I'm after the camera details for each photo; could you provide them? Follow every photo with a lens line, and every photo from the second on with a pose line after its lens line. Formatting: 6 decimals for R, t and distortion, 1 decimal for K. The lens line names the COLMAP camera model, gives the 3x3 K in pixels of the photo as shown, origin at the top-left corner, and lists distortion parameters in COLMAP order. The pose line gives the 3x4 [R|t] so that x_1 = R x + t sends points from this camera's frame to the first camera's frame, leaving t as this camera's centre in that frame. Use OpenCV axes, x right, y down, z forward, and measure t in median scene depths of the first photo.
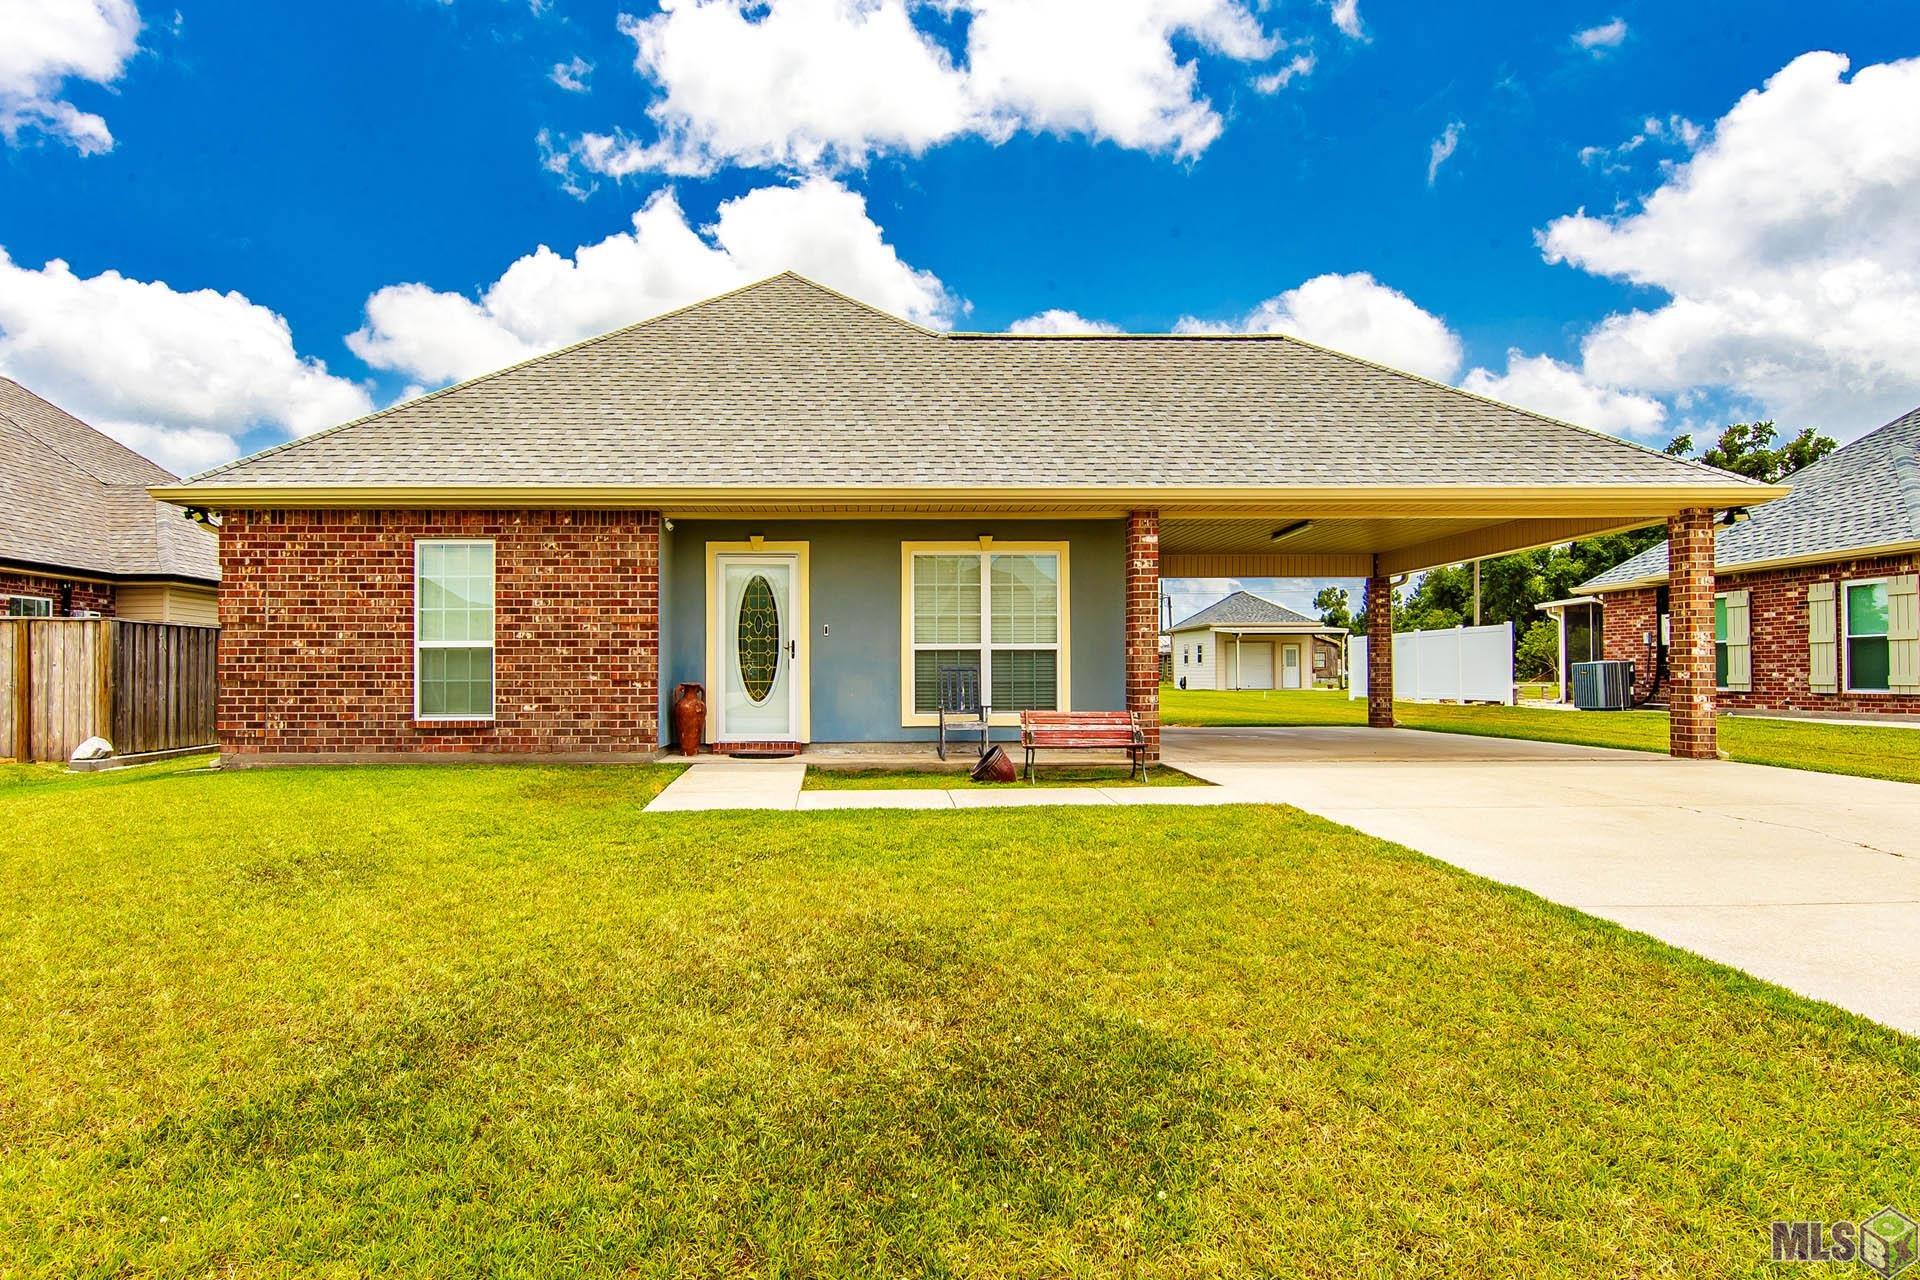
lens RADIAL K [[1052.4, 0, 960.7], [0, 1052.4, 647.5], [0, 0, 1]] dist [-0.000355, -0.000011]
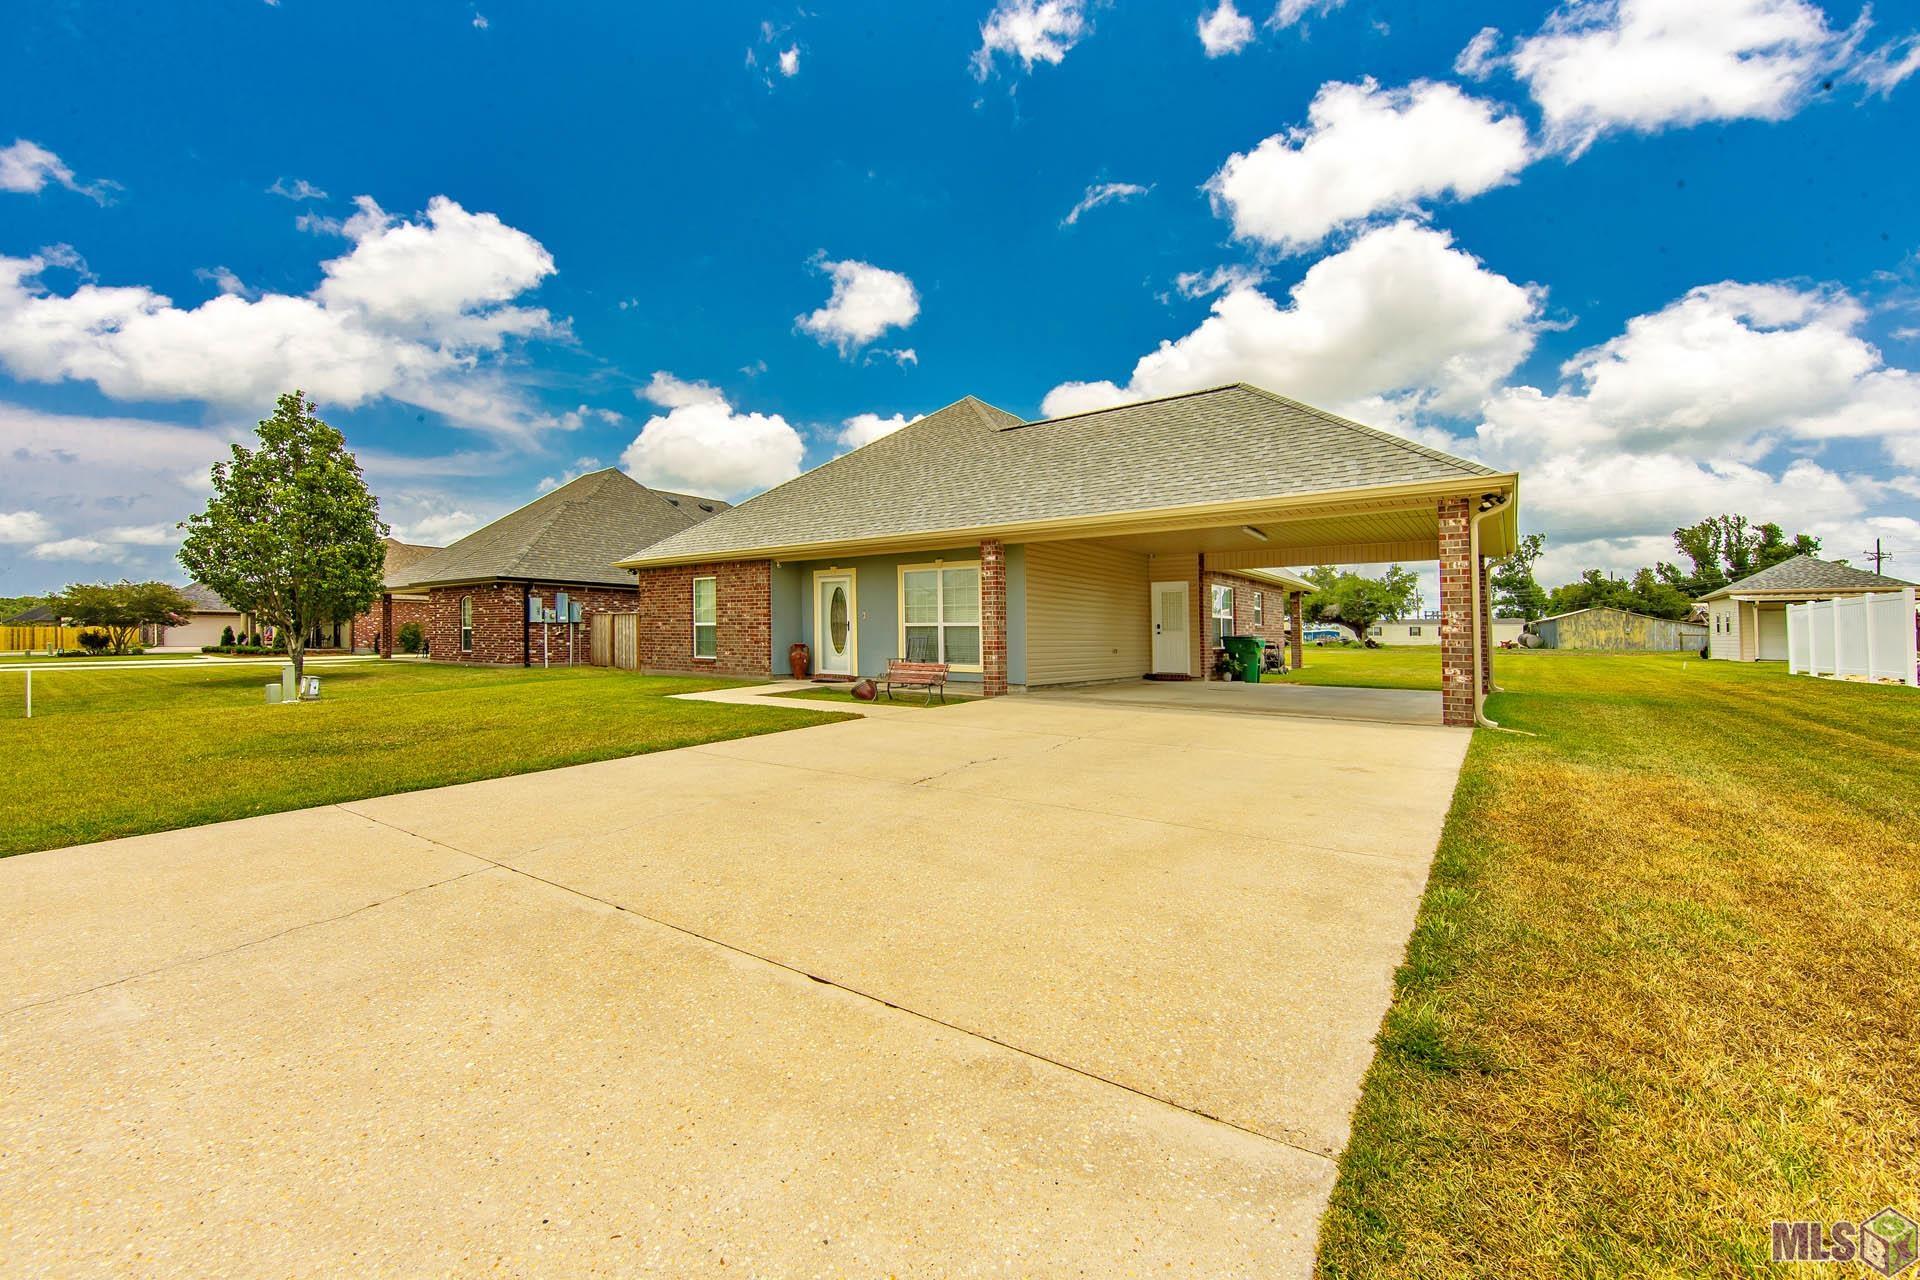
lens RADIAL K [[755.8, 0, 961.1], [0, 755.8, 627.8], [0, 0, 1]] dist [-0.000009, -0.000152]
pose [[0.786911, 0.003062, -0.617059, 0.824371], [0.005191, 0.999919, 0.011583, -0.009790], [0.617045, -0.012318, 0.786831, 0.062223]]
